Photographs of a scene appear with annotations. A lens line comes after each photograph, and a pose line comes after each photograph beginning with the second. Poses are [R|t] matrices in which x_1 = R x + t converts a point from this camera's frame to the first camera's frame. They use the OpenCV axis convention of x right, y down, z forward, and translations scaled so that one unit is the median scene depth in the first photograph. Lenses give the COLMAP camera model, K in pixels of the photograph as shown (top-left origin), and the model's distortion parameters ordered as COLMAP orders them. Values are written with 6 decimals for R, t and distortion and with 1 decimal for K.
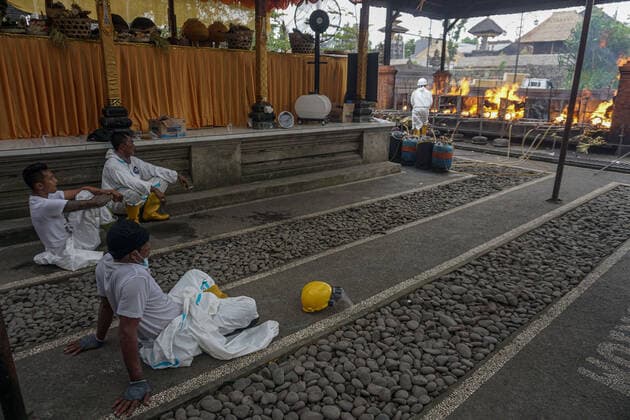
lens RADIAL K [[438.9, 0, 315.0], [0, 438.9, 210.0], [0, 0, 1]] dist [0.000758, 0.003241]
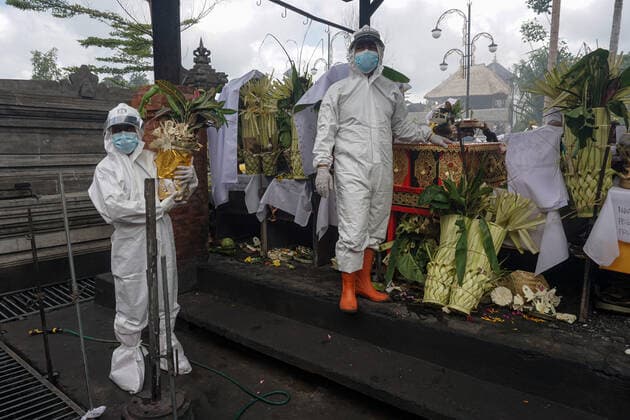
lens RADIAL K [[438.9, 0, 315.0], [0, 438.9, 210.0], [0, 0, 1]] dist [0.000758, 0.003241]
pose [[0.979662, -0.042466, 0.196112, 0.053367], [0.068144, 0.989674, -0.126100, -0.059213], [-0.188732, 0.136899, 0.972440, 0.201532]]
